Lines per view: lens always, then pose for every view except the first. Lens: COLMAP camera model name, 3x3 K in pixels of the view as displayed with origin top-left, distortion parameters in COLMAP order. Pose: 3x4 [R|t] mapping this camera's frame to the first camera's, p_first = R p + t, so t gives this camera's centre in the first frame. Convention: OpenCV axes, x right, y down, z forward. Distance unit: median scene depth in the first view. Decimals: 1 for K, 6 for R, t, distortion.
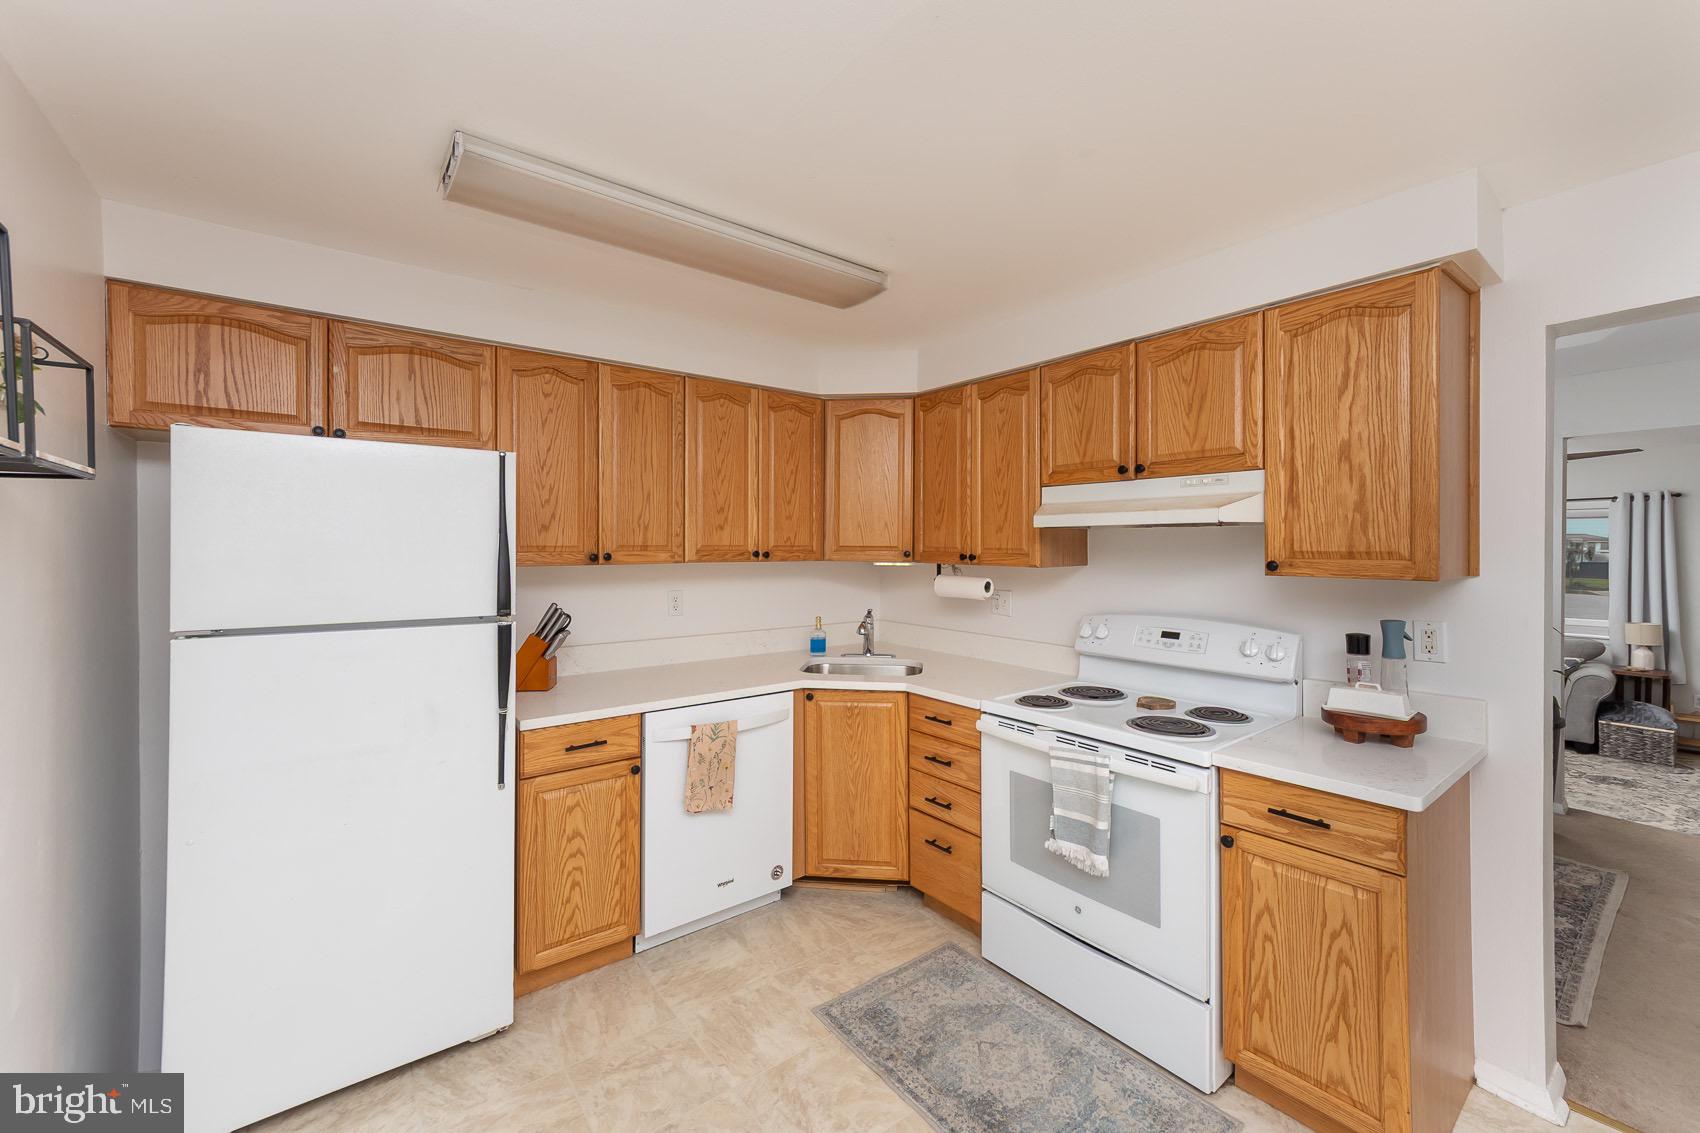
lens RADIAL K [[669.8, 0, 844.4], [0, 669.8, 550.8], [0, 0, 1]] dist [0.000844, 0.000010]
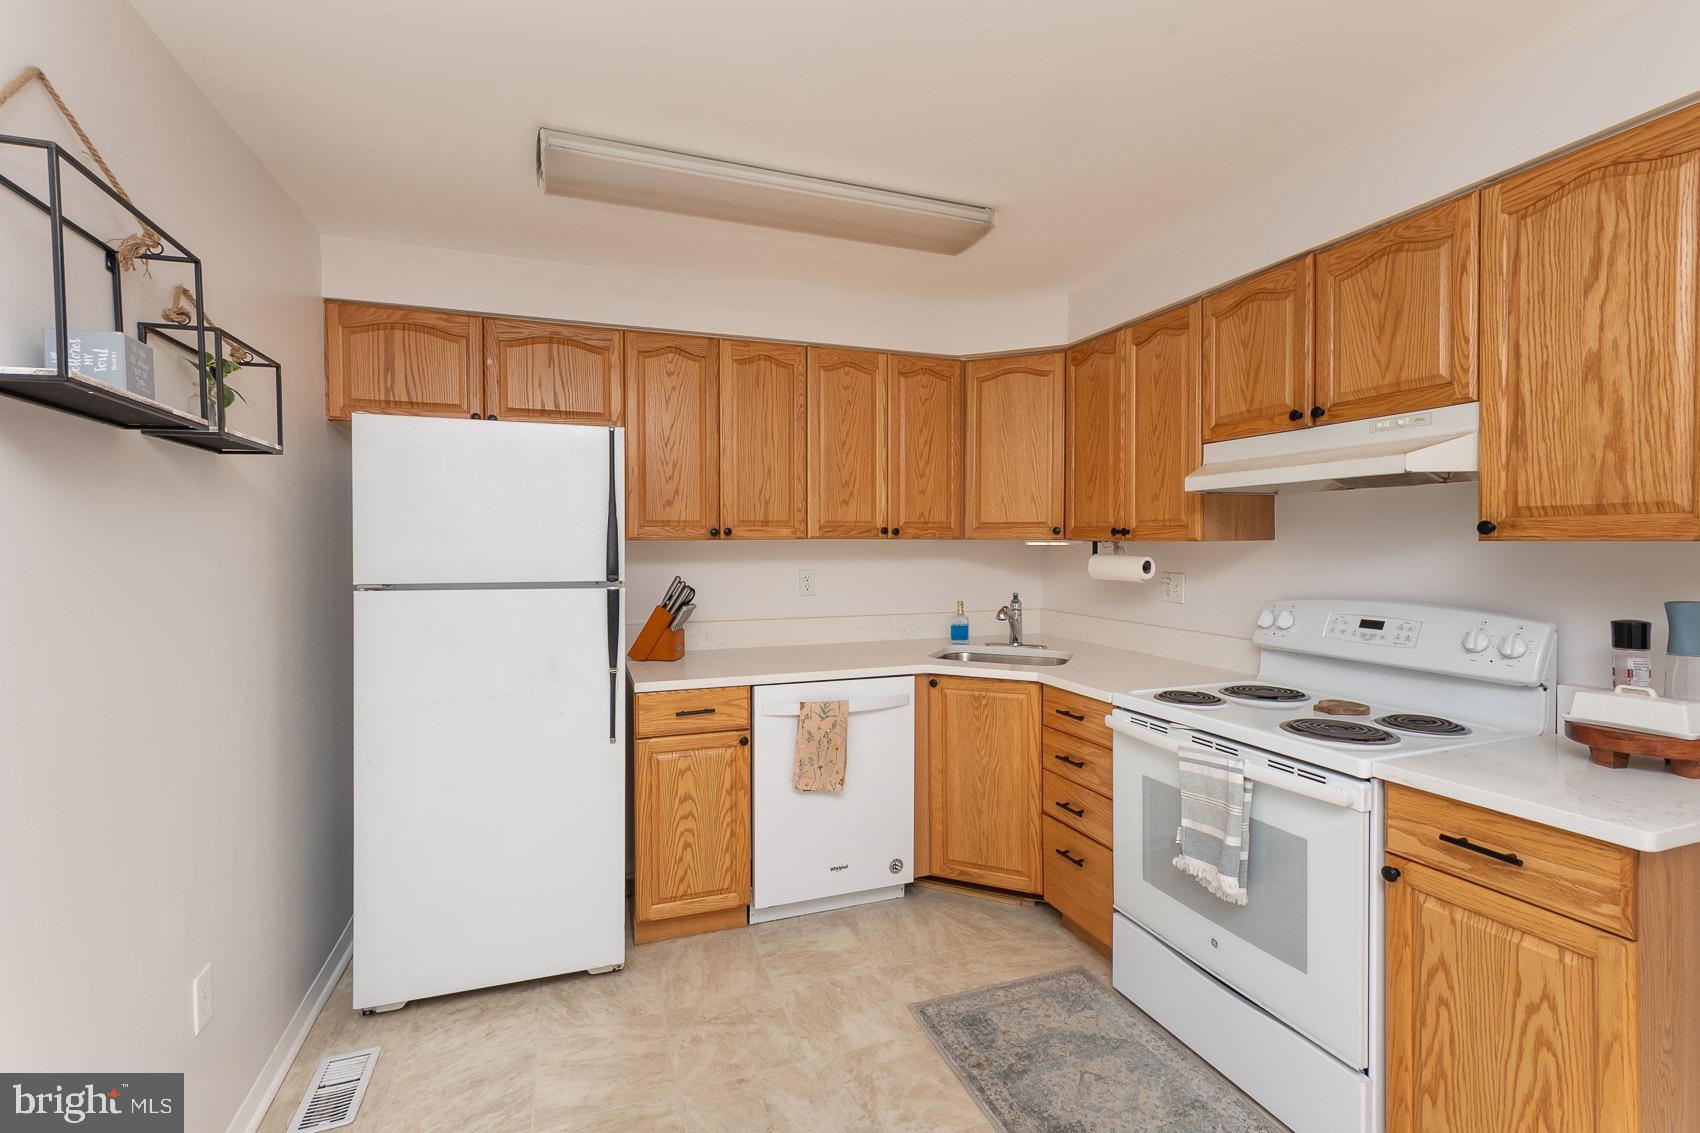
lens RADIAL K [[742.6, 0, 849.9], [0, 742.6, 560.2], [0, 0, 1]] dist [0.001673, 0.001224]
pose [[0.955515, 0.003833, -0.294918, 0.162605], [0.001064, 0.999864, 0.016442, 0.036342], [0.294941, -0.016024, 0.955381, -0.013090]]
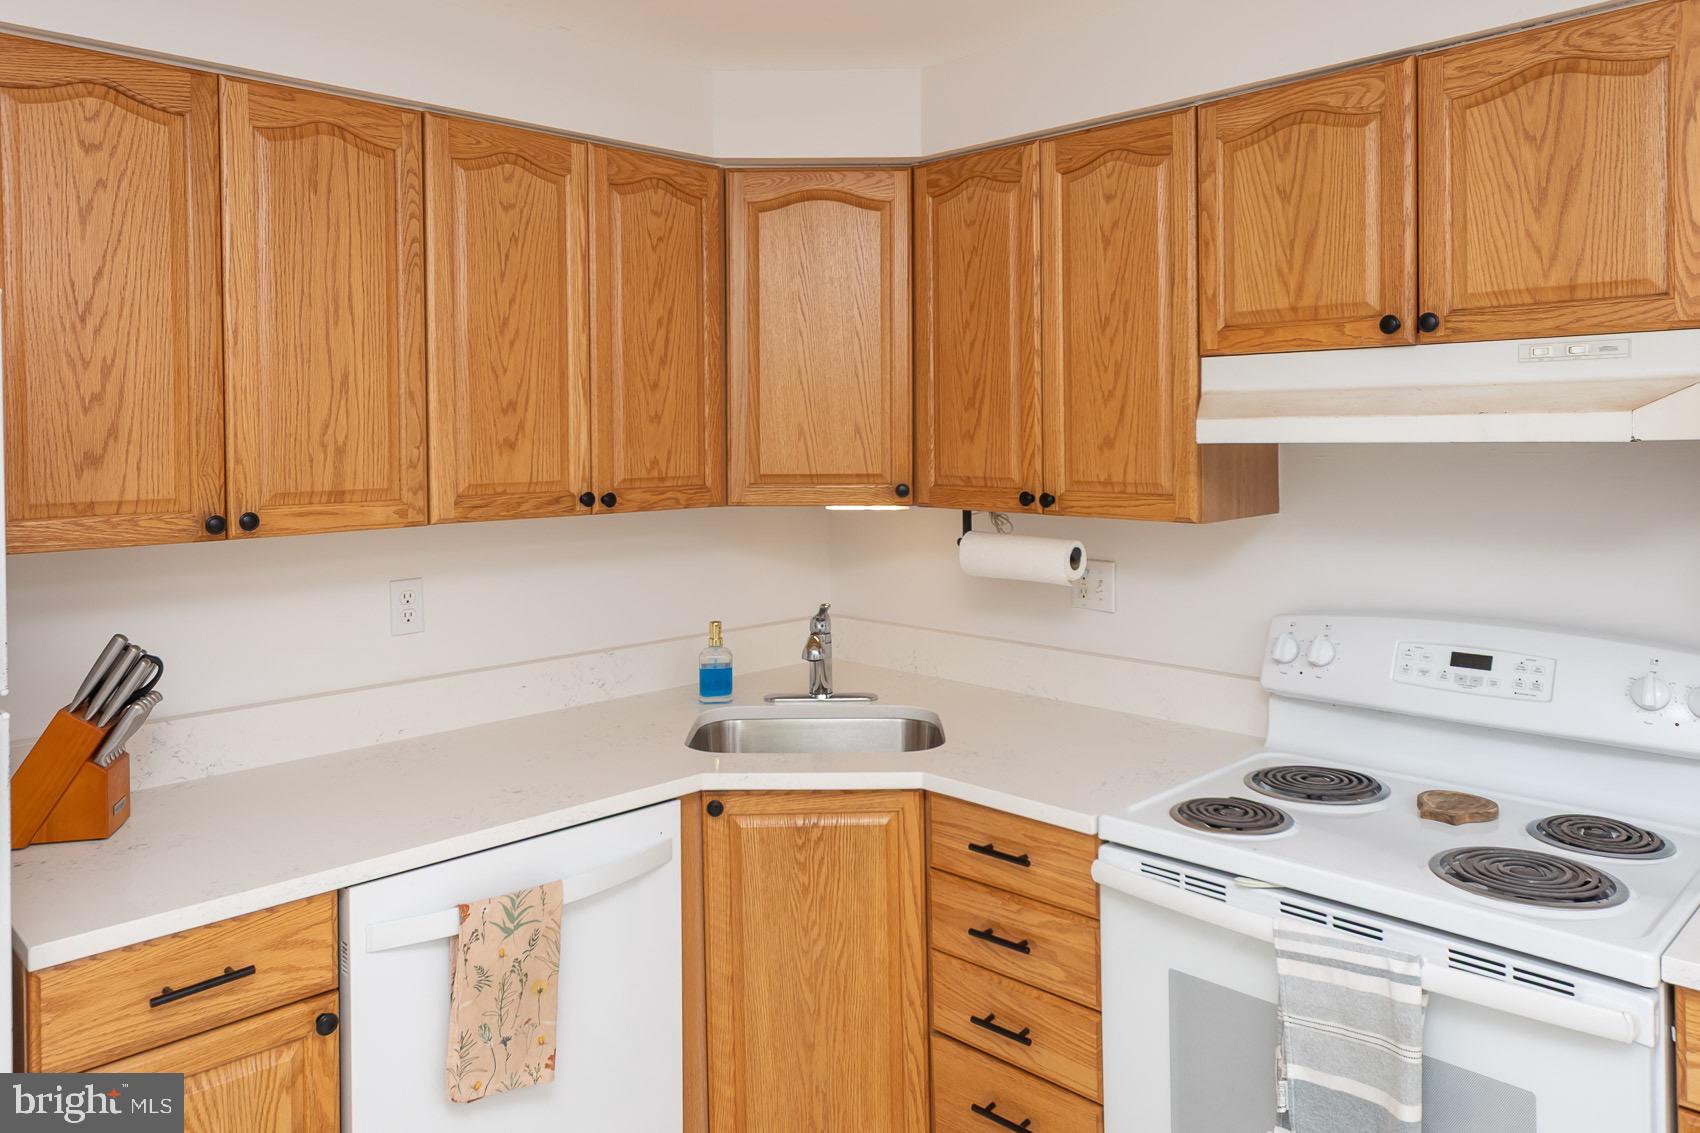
lens RADIAL K [[1200.6, 0, 856.8], [0, 1200.6, 453.5], [0, 0, 1]] dist [0.003095, 0.006058]
pose [[0.991809, -0.015581, 0.126779, -0.065125], [0.014781, 0.999865, 0.007243, -0.038175], [-0.126874, -0.005310, 0.991905, 0.187837]]
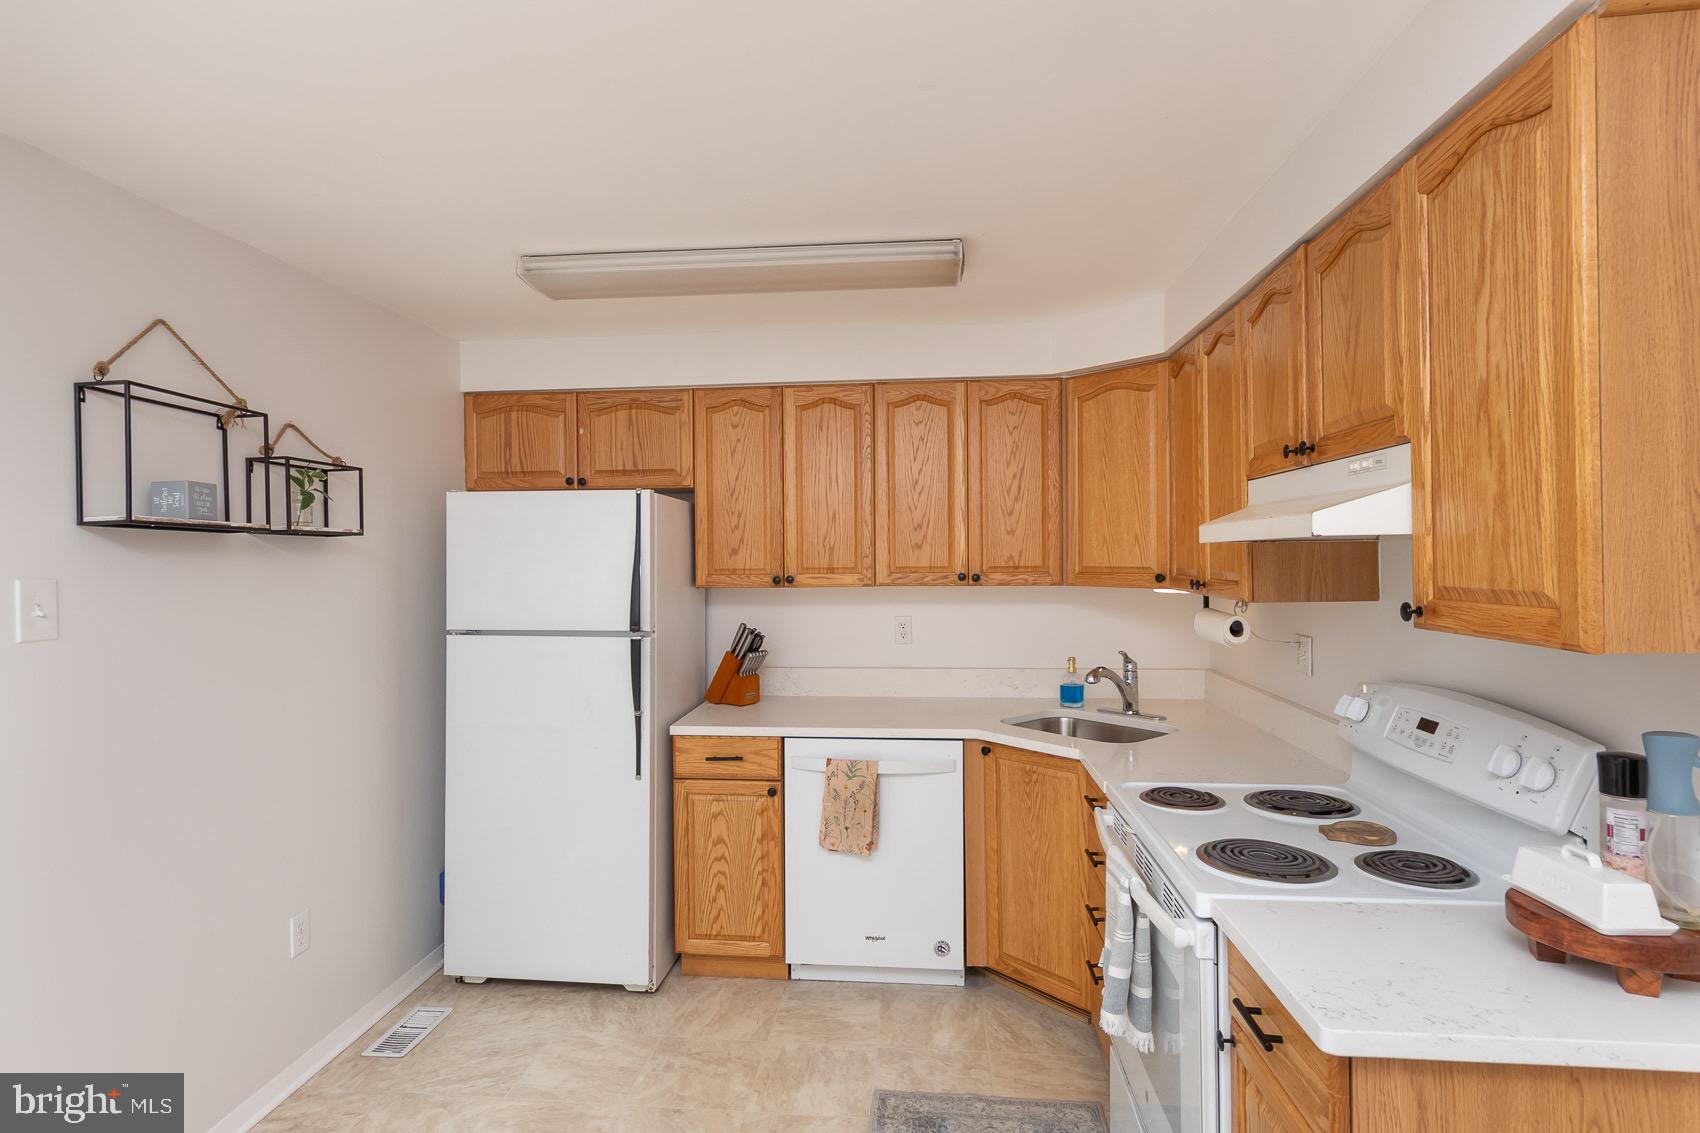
lens RADIAL K [[872.4, 0, 850.0], [0, 872.4, 566.5], [0, 0, 1]] dist [0.001757, 0.002055]
pose [[0.736171, -0.000123, -0.676796, 0.644011], [0.003790, 0.999985, 0.003940, -0.016654], [0.676785, -0.005465, 0.736160, 0.111127]]
